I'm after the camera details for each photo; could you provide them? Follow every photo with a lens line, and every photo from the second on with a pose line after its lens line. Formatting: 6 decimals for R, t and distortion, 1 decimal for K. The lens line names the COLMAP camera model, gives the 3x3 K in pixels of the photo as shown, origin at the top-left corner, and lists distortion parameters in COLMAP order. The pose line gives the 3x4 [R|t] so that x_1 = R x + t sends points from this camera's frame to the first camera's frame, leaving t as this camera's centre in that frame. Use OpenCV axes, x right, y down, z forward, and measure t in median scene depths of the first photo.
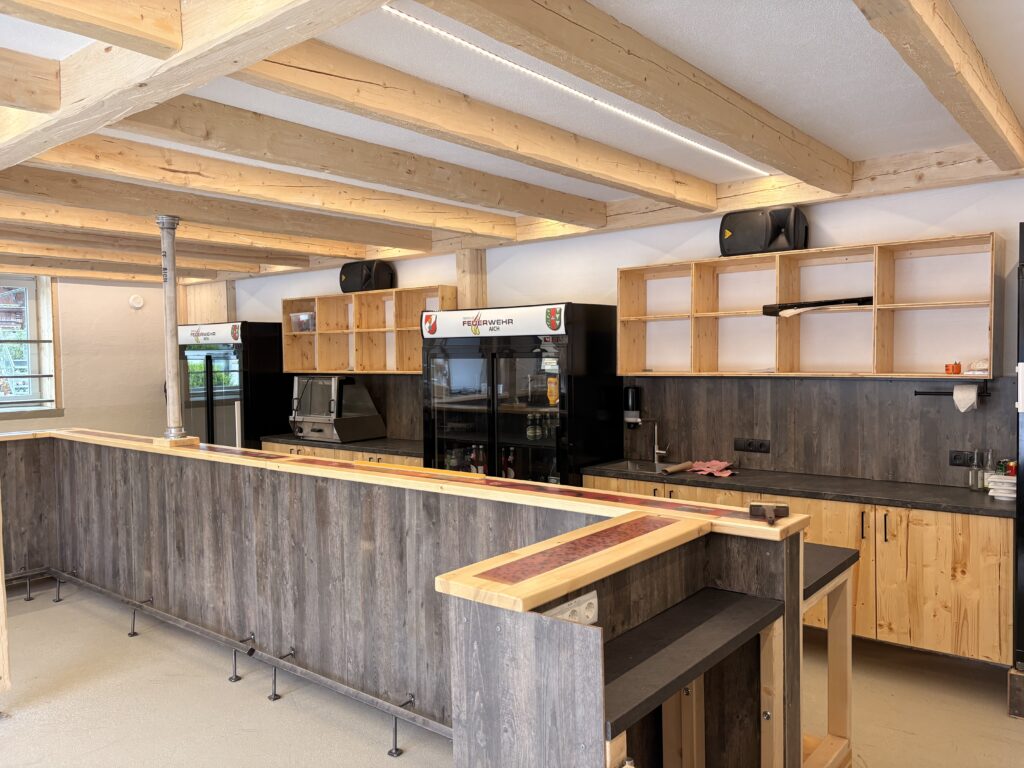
lens RADIAL K [[777.2, 0, 514.0], [0, 777.2, 380.9], [0, 0, 1]] dist [0.043803, -0.049994]
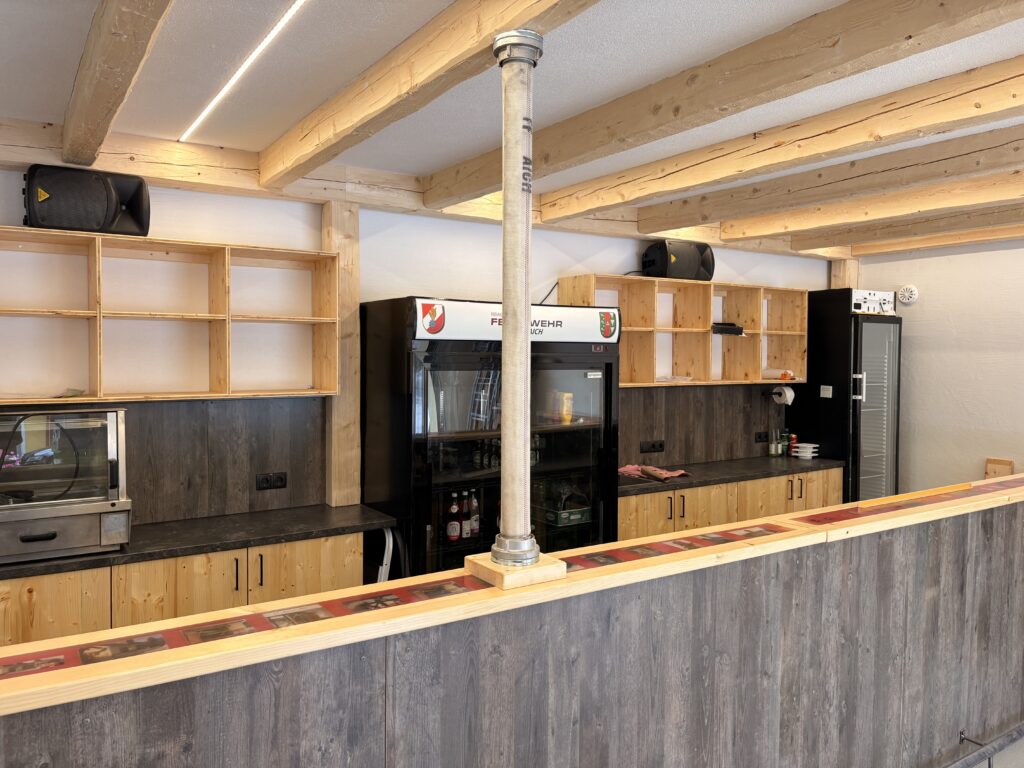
lens RADIAL K [[777.2, 0, 514.0], [0, 777.2, 380.9], [0, 0, 1]] dist [0.043803, -0.049994]
pose [[0.297233, -0.017603, 0.954643, -0.925730], [0.027271, 0.999579, 0.009941, -0.032423], [-0.954415, 0.023080, 0.297588, 0.961025]]
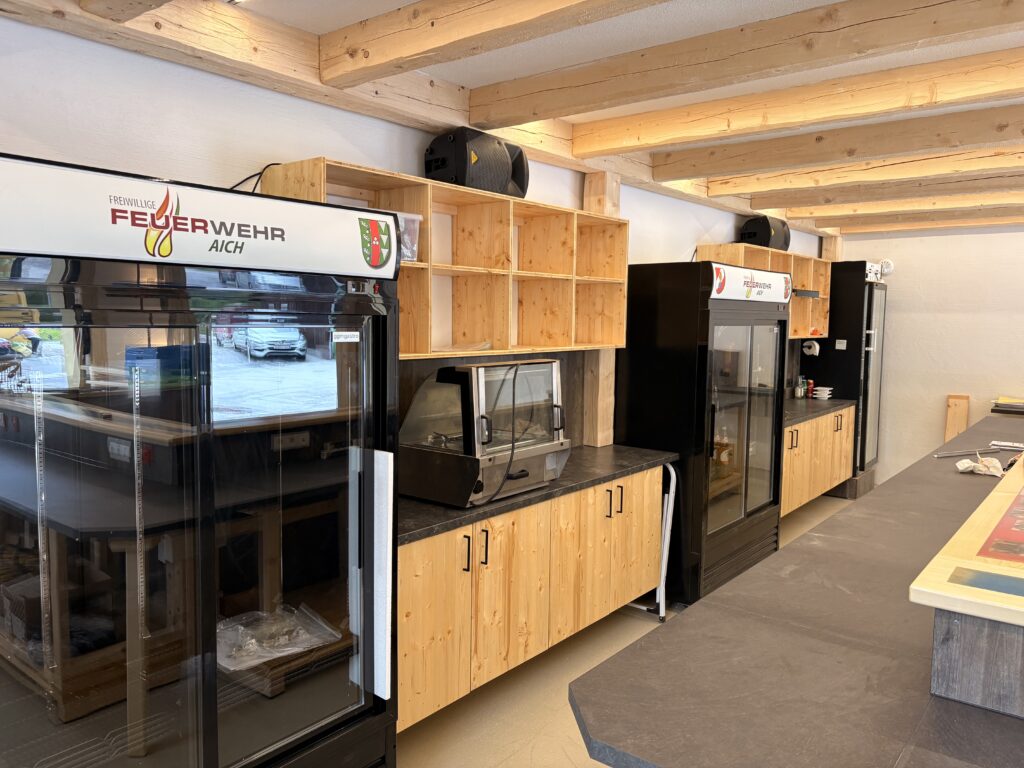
lens RADIAL K [[777.2, 0, 514.0], [0, 777.2, 380.9], [0, 0, 1]] dist [0.043803, -0.049994]
pose [[-0.013270, -0.068017, 0.997596, -1.139032], [0.027697, 0.997276, 0.068363, -0.042047], [-0.999528, 0.028538, -0.011350, 1.575435]]
